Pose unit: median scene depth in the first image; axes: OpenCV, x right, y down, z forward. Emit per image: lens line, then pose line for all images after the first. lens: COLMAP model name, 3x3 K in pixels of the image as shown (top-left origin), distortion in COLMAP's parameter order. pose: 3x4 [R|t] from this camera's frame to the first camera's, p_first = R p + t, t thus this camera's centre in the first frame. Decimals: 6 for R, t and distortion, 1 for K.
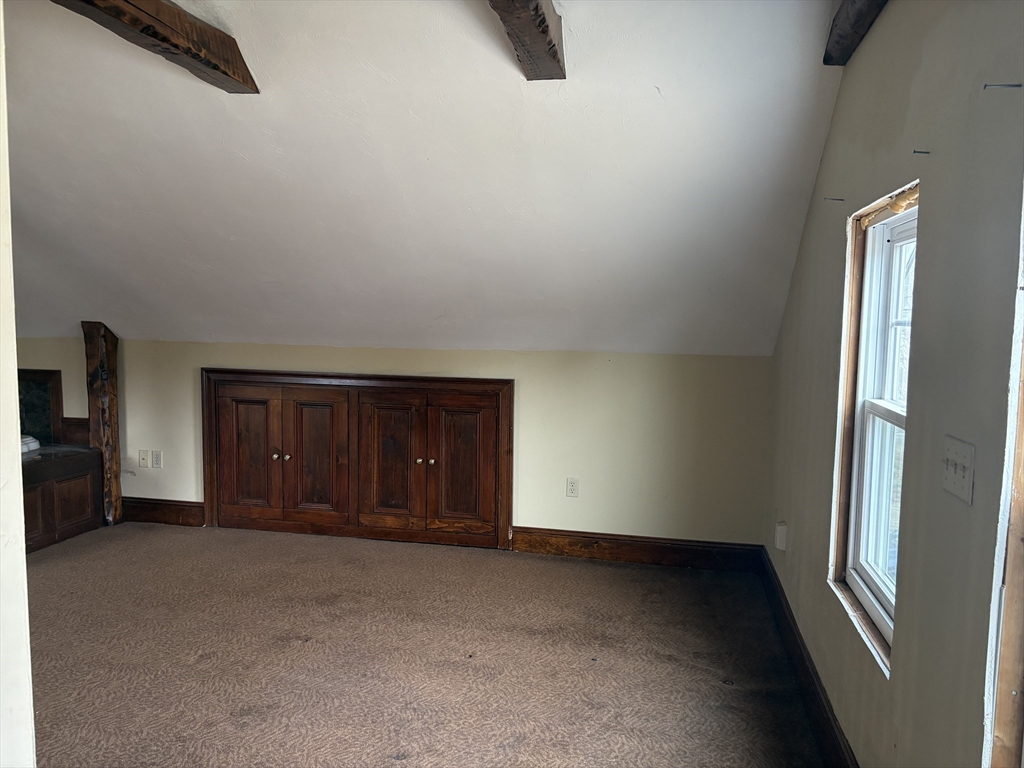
lens RADIAL K [[779.3, 0, 513.1], [0, 779.3, 384.9], [0, 0, 1]] dist [0.041562, -0.041133]
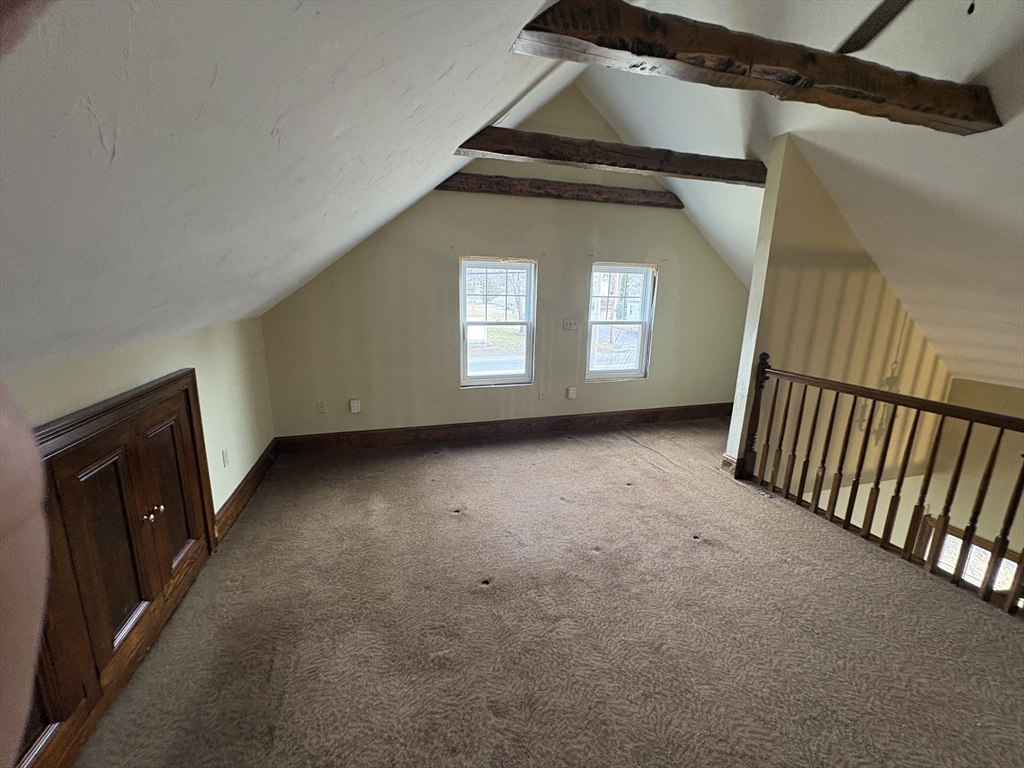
lens RADIAL K [[410.8, 0, 513.7], [0, 410.8, 384.6], [0, 0, 1]] dist [-0.002761, 0.000349]
pose [[-0.478518, -0.219874, 0.850103, -0.677211], [0.053995, 0.958941, 0.278418, -0.116440], [-0.876416, 0.179130, -0.446999, 1.072720]]
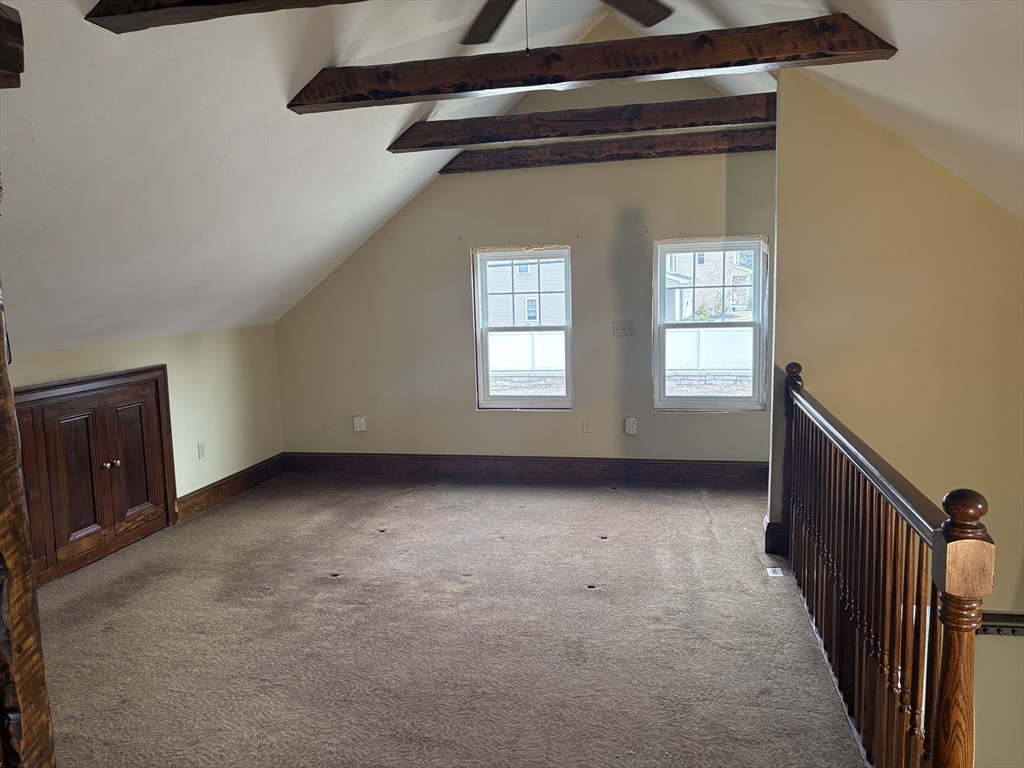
lens RADIAL K [[779.3, 0, 502.6], [0, 779.3, 389.0], [0, 0, 1]] dist [0.041562, -0.041133]
pose [[0.022505, -0.154267, 0.987773, -1.274496], [0.122534, 0.981000, 0.150417, -0.094564], [-0.992209, 0.117650, 0.040980, 0.597886]]
